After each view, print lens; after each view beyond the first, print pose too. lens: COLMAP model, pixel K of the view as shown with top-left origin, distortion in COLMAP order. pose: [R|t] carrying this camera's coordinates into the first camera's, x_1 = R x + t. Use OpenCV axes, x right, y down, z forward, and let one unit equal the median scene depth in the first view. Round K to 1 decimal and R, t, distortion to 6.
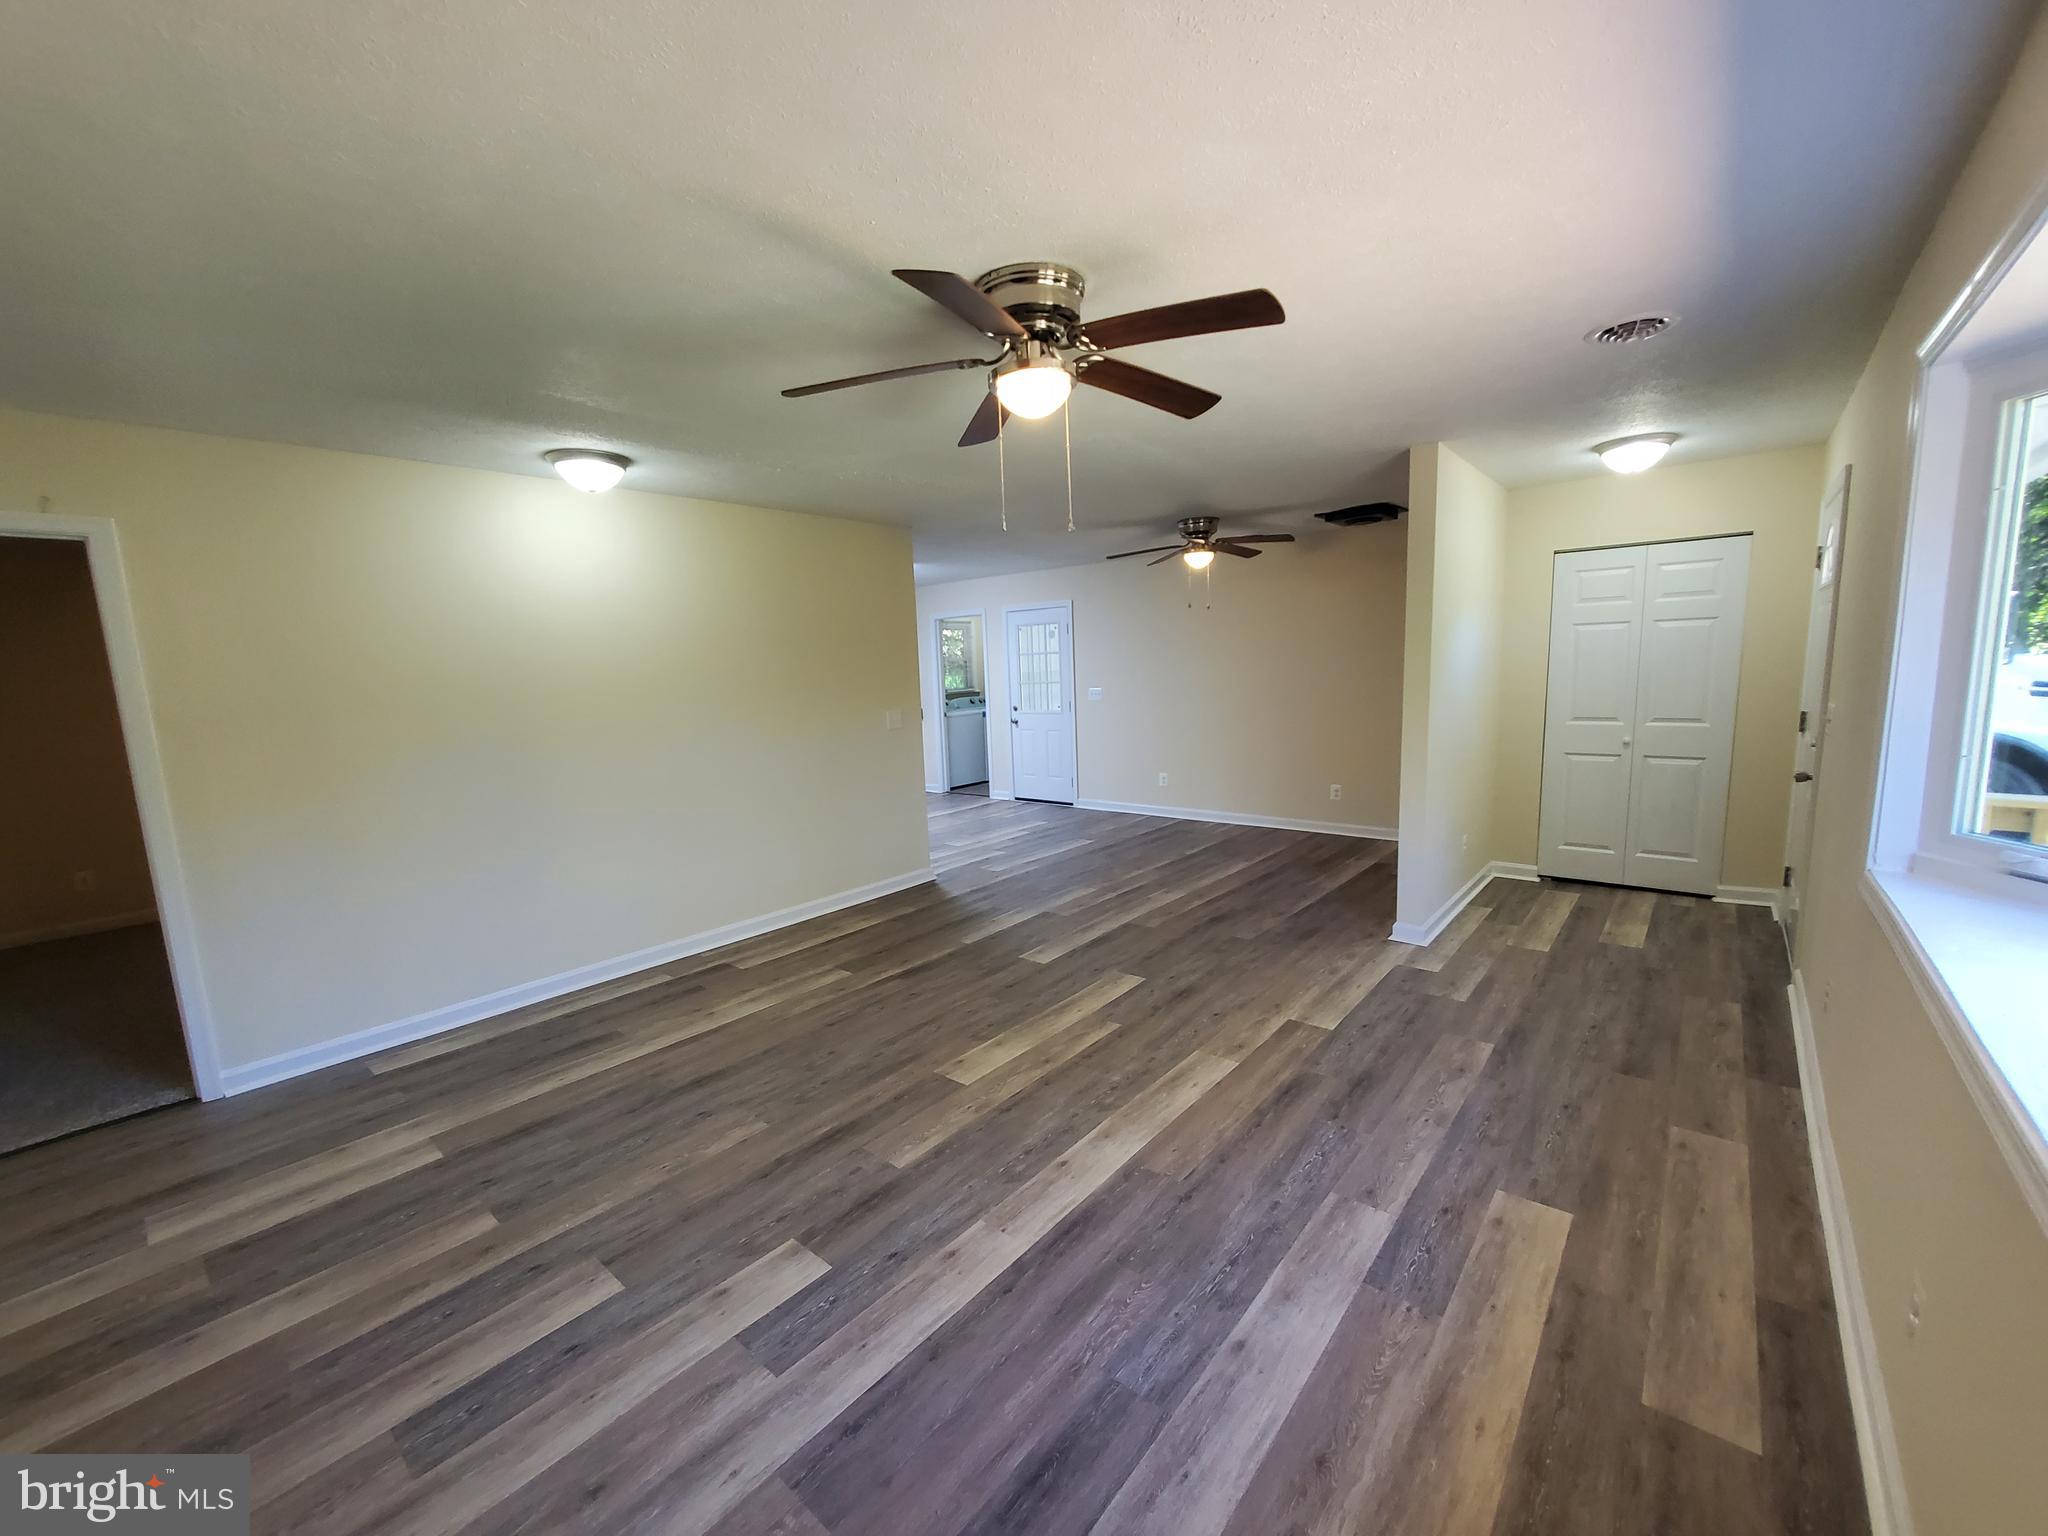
lens RADIAL K [[811.7, 0, 1026.3], [0, 811.7, 784.1], [0, 0, 1]] dist [0.001513, 0.000032]
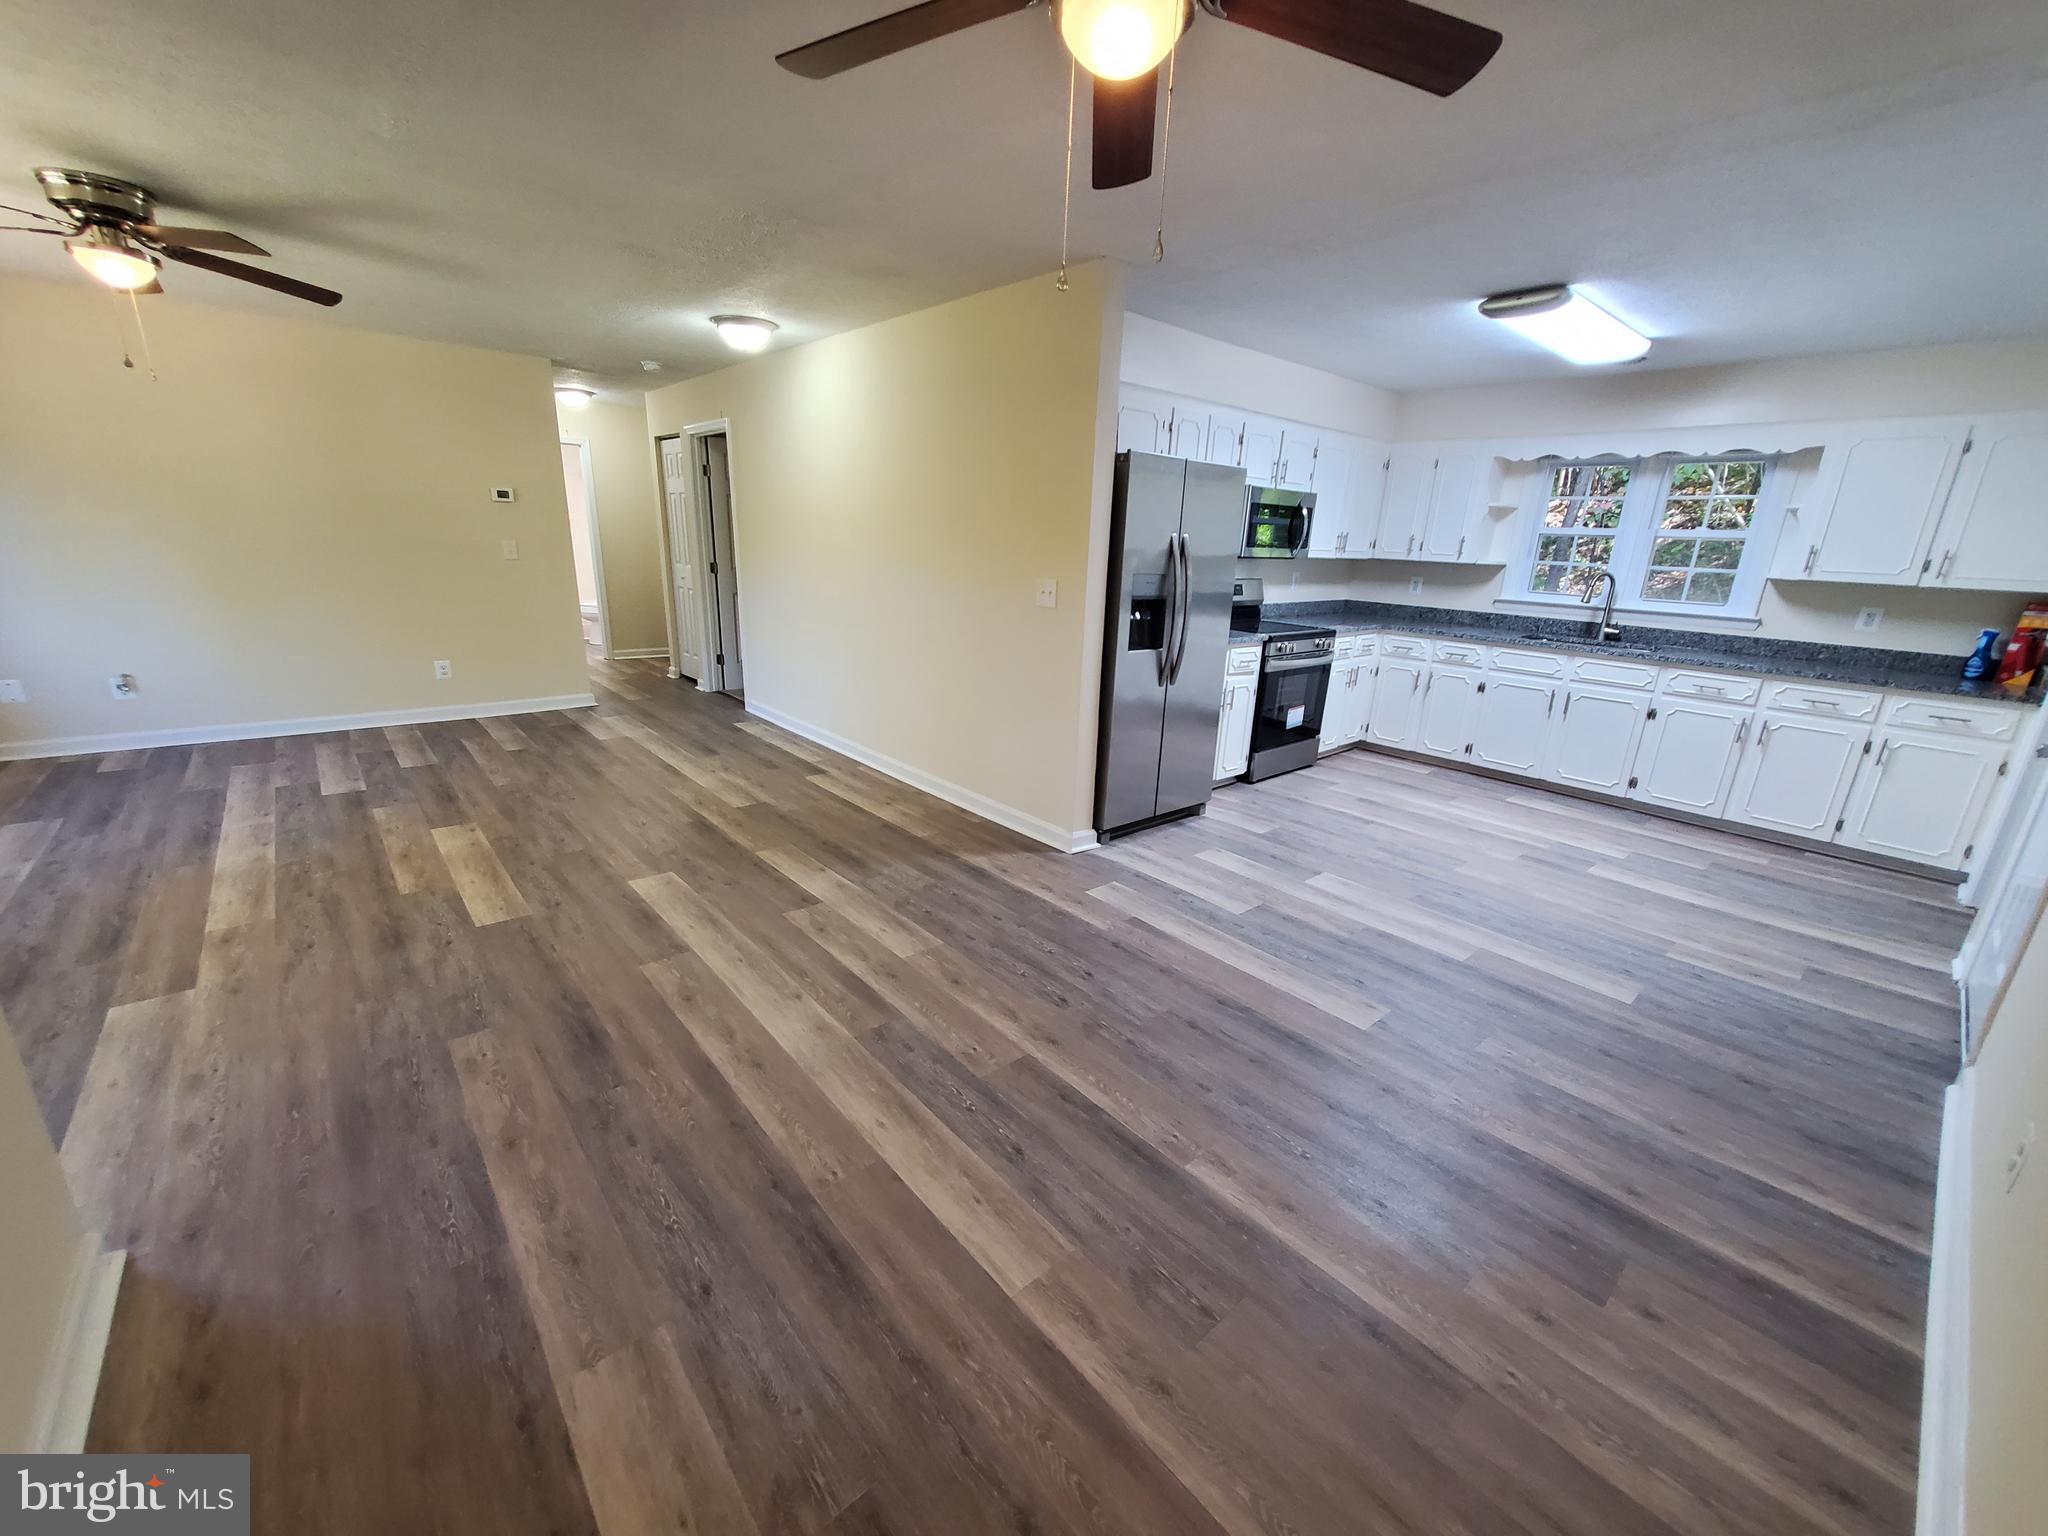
lens RADIAL K [[811.7, 0, 1026.3], [0, 811.7, 784.1], [0, 0, 1]] dist [0.001513, 0.000032]
pose [[-0.152856, 0.322698, -0.934078, 0.829378], [-0.175173, 0.921370, 0.346974, -0.263263], [0.972599, 0.216662, -0.084309, 1.740152]]
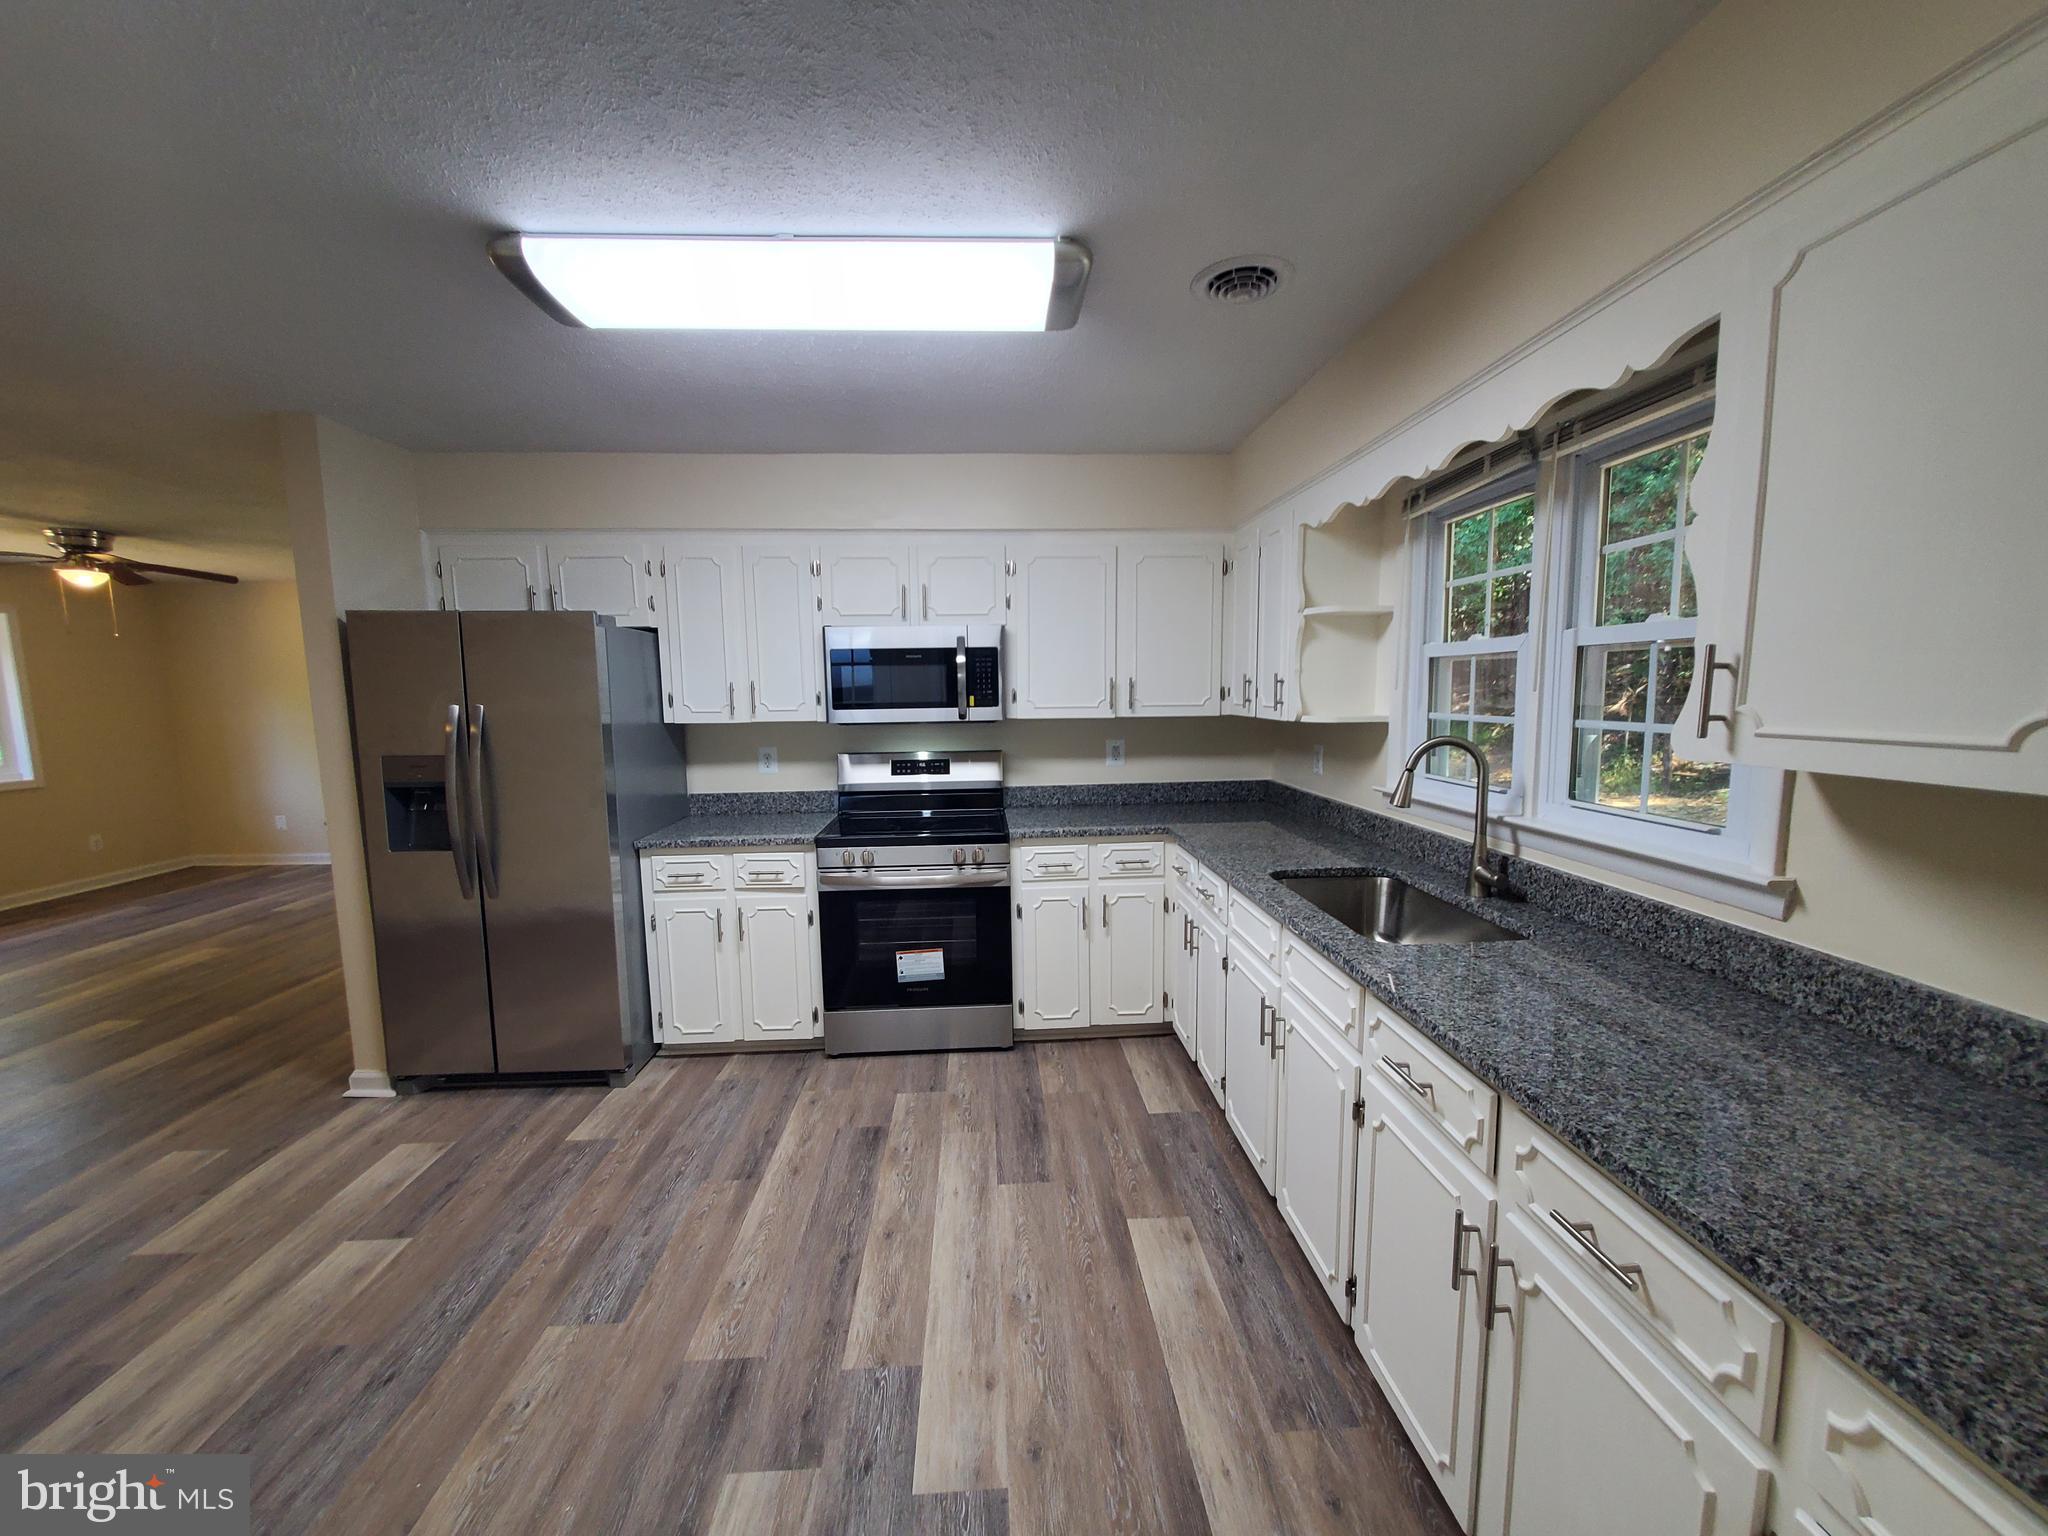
lens RADIAL K [[811.7, 0, 1026.3], [0, 811.7, 784.1], [0, 0, 1]] dist [0.001513, 0.000032]
pose [[-0.722062, 0.126135, -0.680233, -0.168299], [-0.060577, 0.967935, 0.243786, -0.389252], [0.689171, 0.217235, -0.691269, 2.775779]]
